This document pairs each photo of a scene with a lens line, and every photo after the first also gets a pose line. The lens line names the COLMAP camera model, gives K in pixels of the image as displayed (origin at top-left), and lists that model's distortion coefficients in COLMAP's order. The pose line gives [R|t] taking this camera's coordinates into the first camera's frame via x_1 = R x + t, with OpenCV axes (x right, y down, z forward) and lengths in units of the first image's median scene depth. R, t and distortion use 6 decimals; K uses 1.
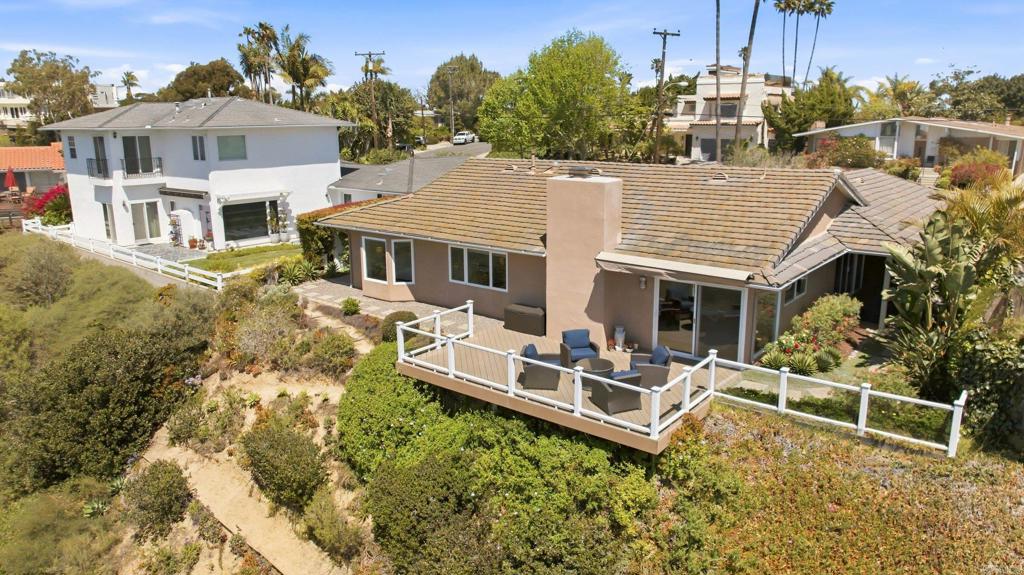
lens RADIAL K [[705.3, 0, 519.4], [0, 705.3, 289.4], [0, 0, 1]] dist [-0.022787, 0.009443]
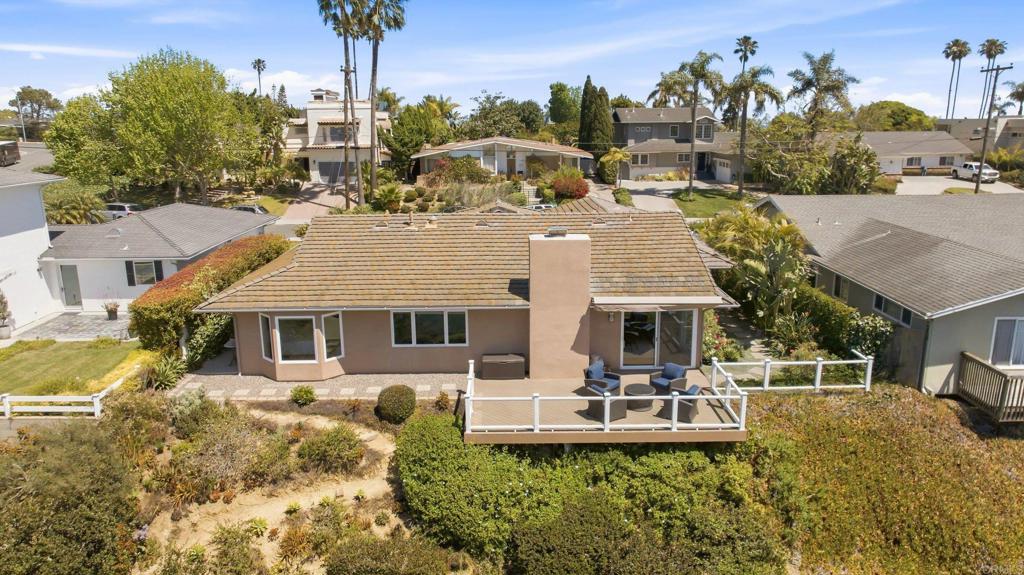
lens RADIAL K [[705.3, 0, 526.3], [0, 705.3, 291.8], [0, 0, 1]] dist [-0.022787, 0.009443]
pose [[0.774540, -0.146561, 0.615312, -0.569318], [0.150789, 0.987523, 0.045408, -0.107897], [-0.614289, 0.057612, 0.786975, 0.103982]]
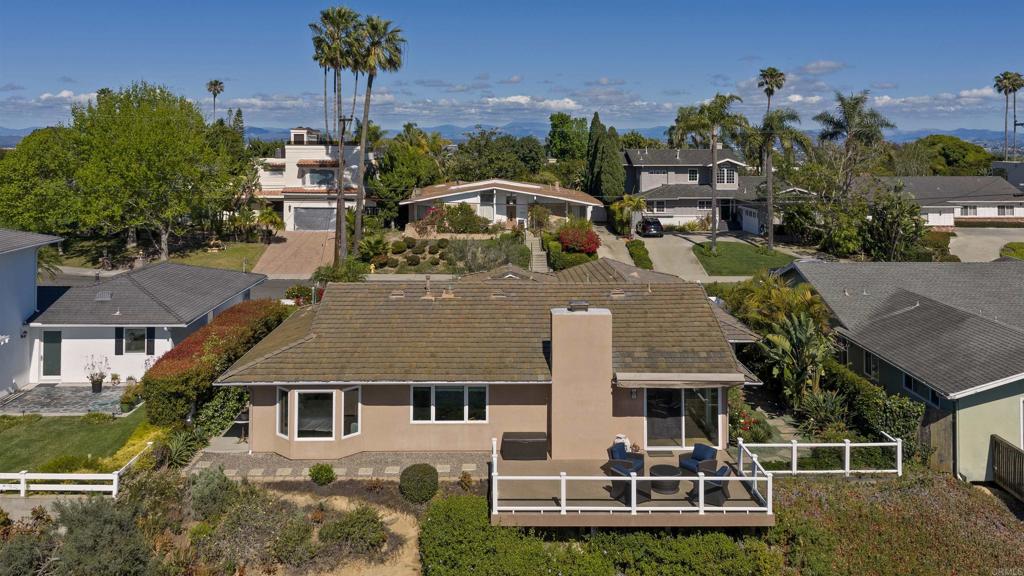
lens RADIAL K [[845.6, 0, 527.9], [0, 845.6, 181.3], [0, 0, 1]] dist [0.014177, -0.004890]
pose [[0.767670, -0.011549, 0.640742, -0.737108], [0.140637, 0.978500, -0.150859, -0.142558], [-0.625224, 0.205922, 0.752789, -0.042118]]
